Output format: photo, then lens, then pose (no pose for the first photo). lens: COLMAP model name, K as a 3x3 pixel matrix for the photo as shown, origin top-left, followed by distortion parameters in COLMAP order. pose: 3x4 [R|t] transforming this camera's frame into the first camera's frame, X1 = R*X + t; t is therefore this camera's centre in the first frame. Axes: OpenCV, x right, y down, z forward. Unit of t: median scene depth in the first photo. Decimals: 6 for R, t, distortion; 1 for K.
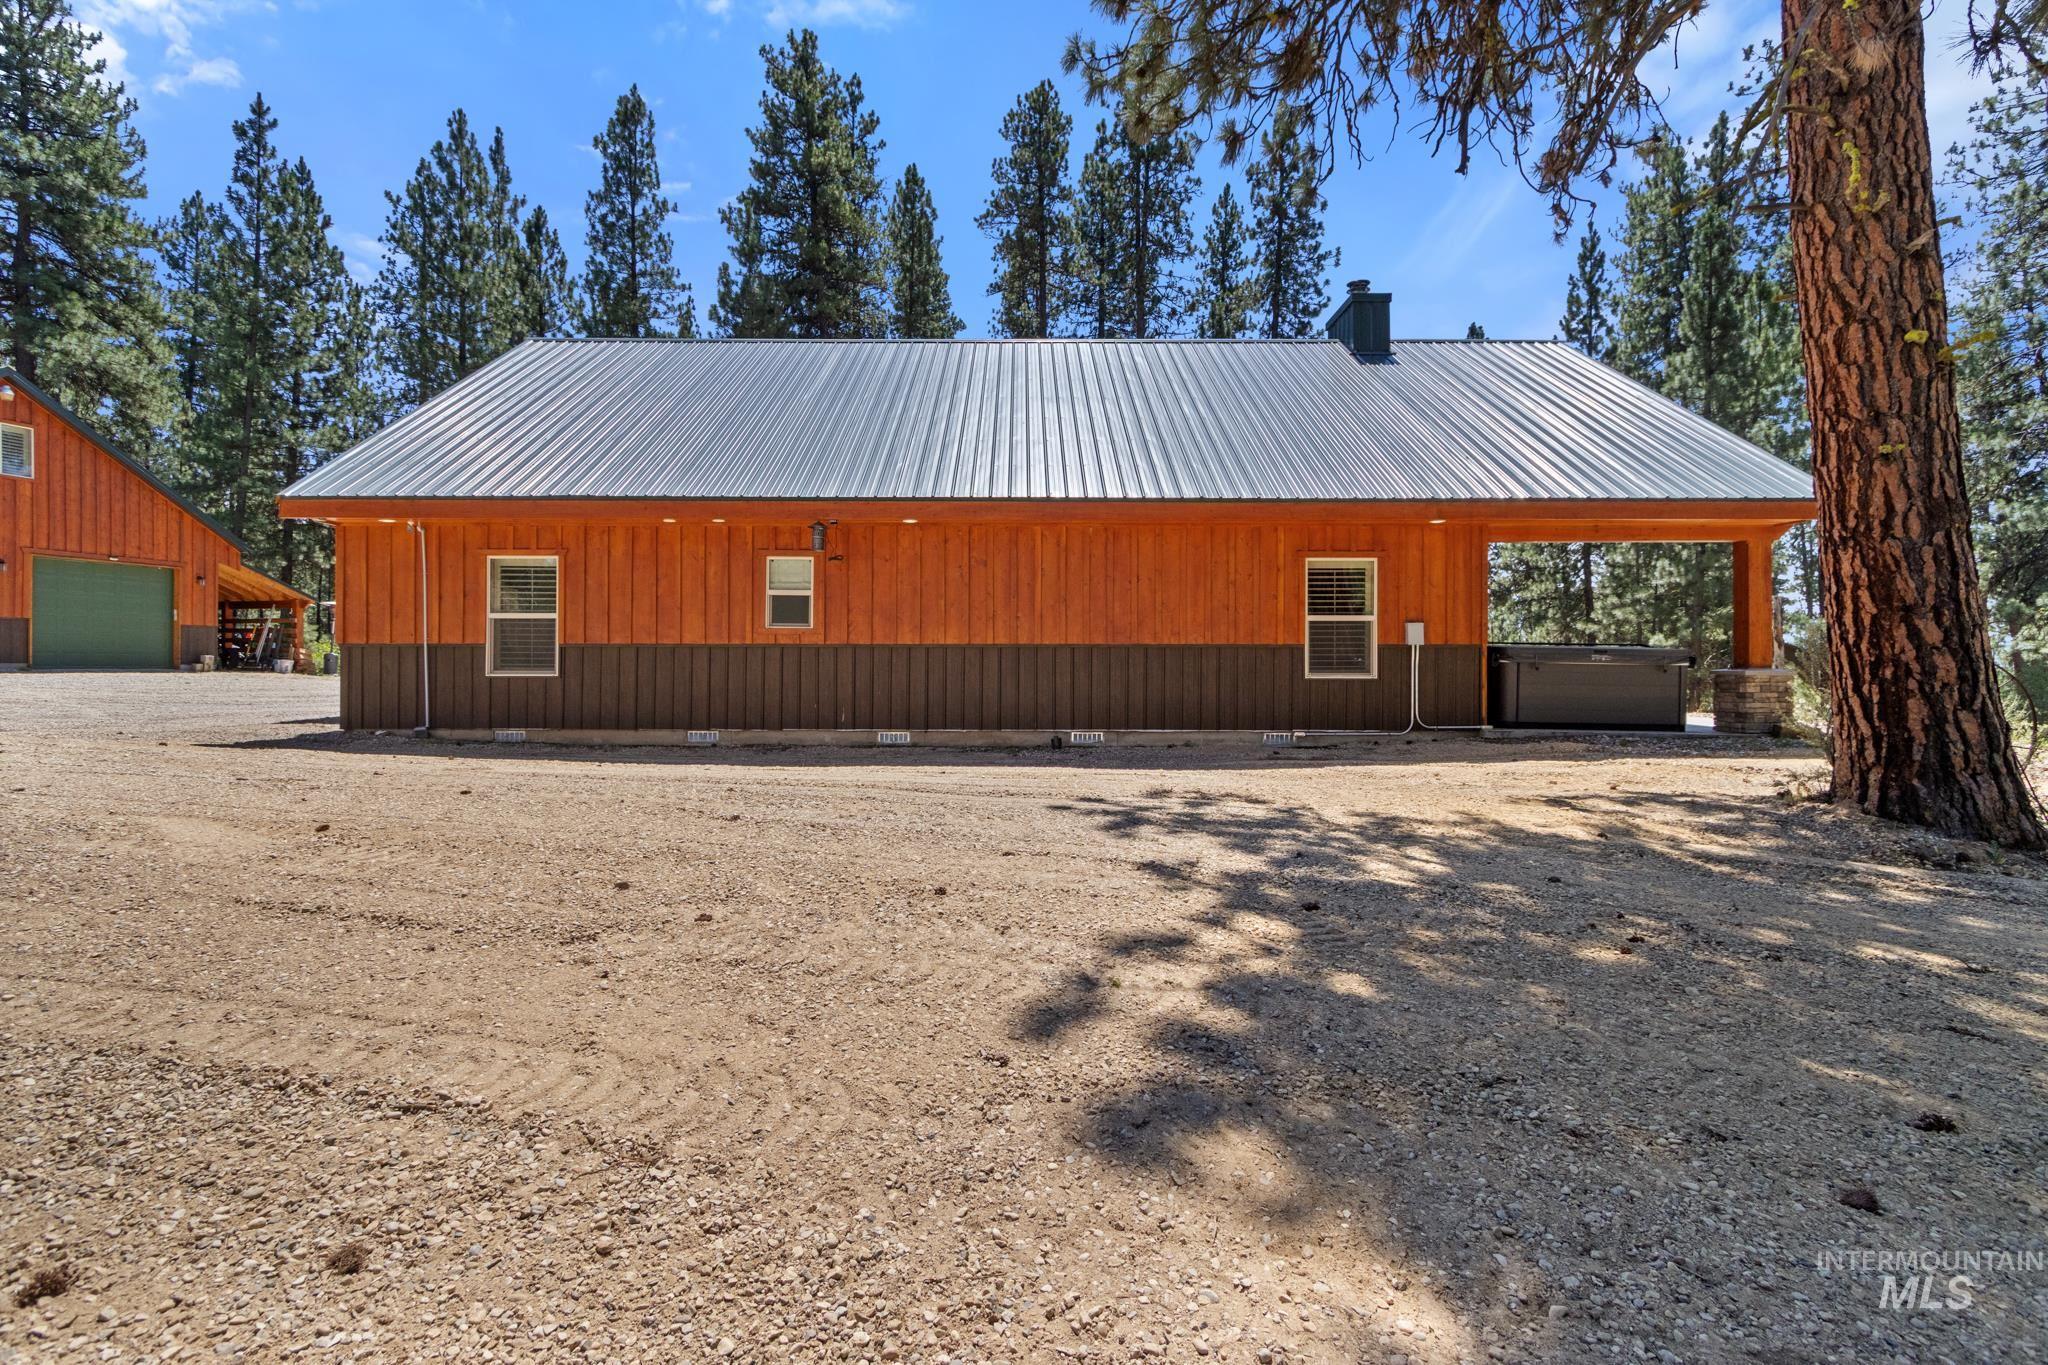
lens RADIAL K [[978.1, 0, 1018.8], [0, 978.1, 671.5], [0, 0, 1]] dist [-0.000403, 0.011848]
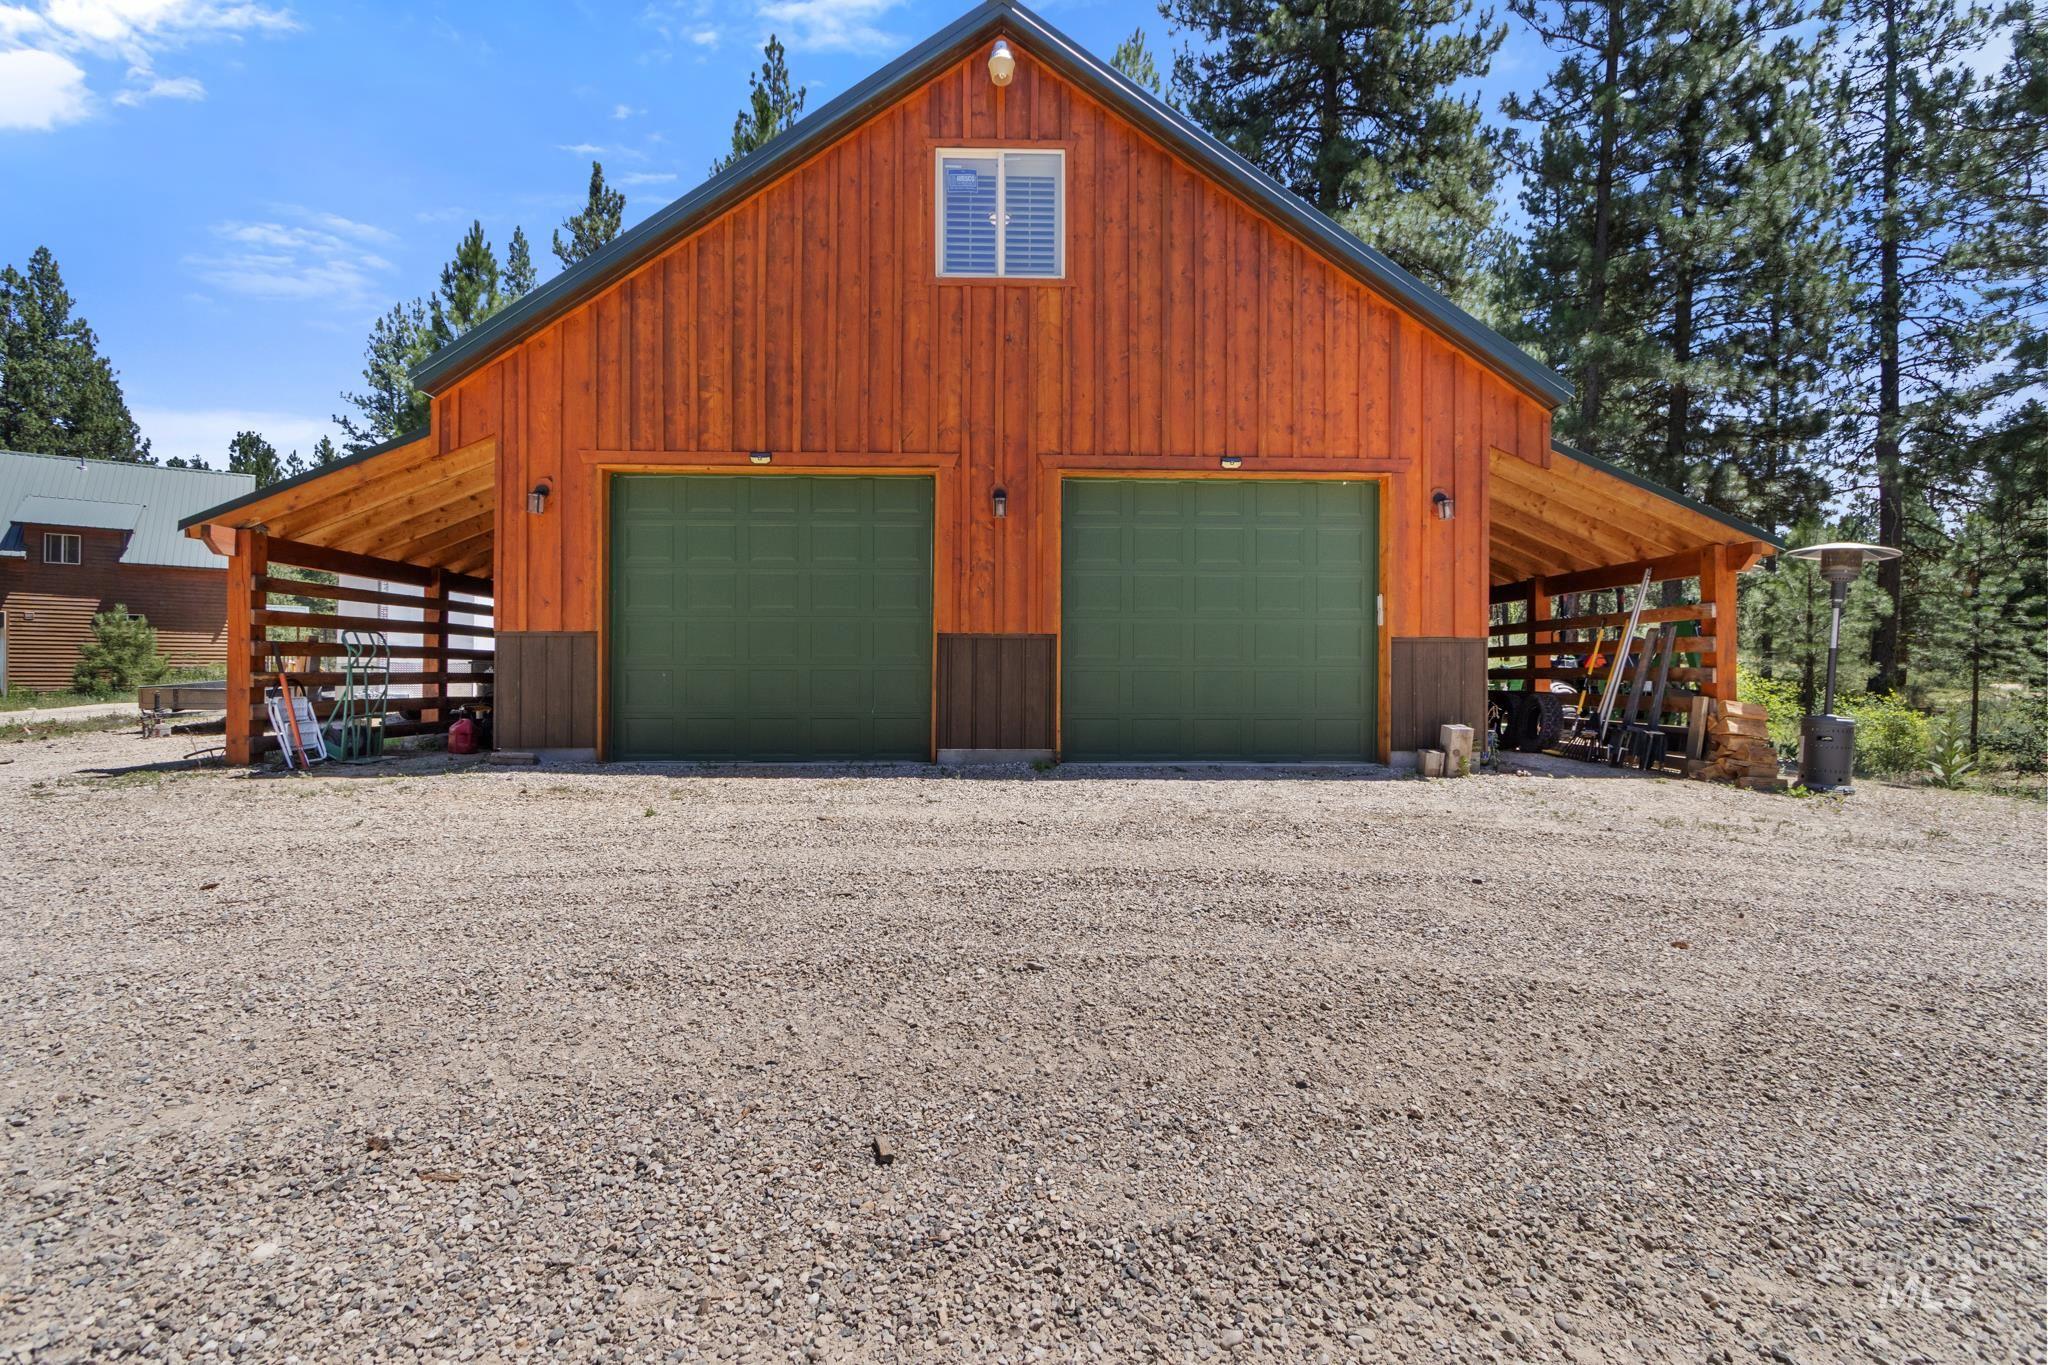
lens RADIAL K [[917.7, 0, 1022.1], [0, 917.7, 654.2], [0, 0, 1]] dist [-0.001924, -0.000063]
pose [[0.315387, -0.021148, -0.948727, -0.584431], [-0.008024, 0.999656, -0.024950, -0.032465], [0.948929, 0.015482, 0.315109, 0.772322]]
